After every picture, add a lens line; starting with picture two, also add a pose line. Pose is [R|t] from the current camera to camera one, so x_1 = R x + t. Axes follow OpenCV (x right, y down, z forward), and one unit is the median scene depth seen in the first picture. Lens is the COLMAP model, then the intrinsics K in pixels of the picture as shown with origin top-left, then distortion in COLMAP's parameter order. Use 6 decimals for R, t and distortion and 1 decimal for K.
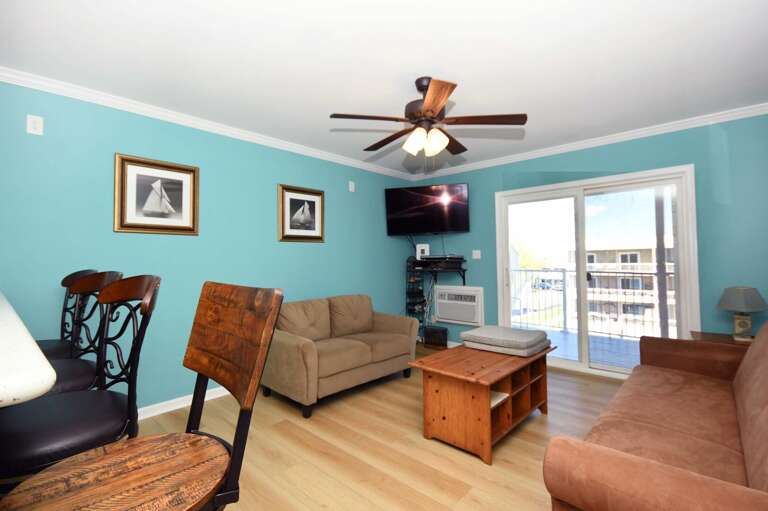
lens RADIAL K [[360.0, 0, 384.0], [0, 360.0, 255.5], [0, 0, 1]] dist [-0.000100, -0.000014]
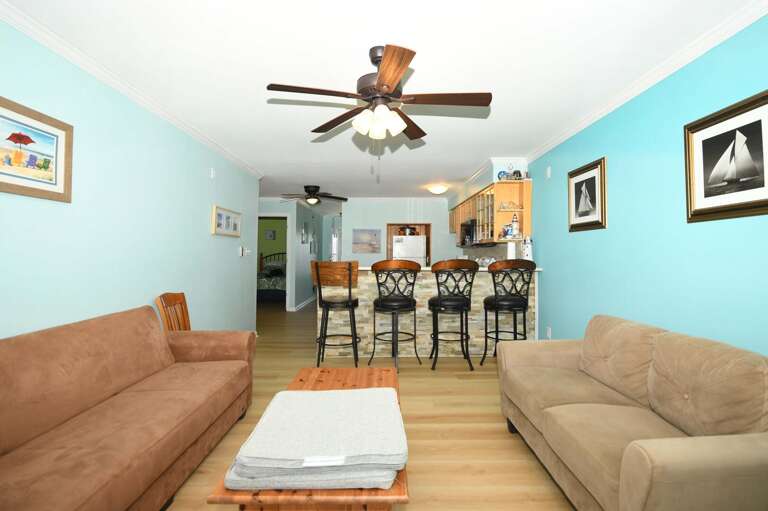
lens RADIAL K [[356.1, 0, 384.0], [0, 356.1, 255.5], [0, 0, 1]] dist [0.000088, -0.000007]
pose [[-0.729012, 0.012052, -0.684395, 0.552643], [0.014680, 0.999890, 0.001971, 0.006596], [0.684344, -0.008610, -0.729109, 1.282554]]
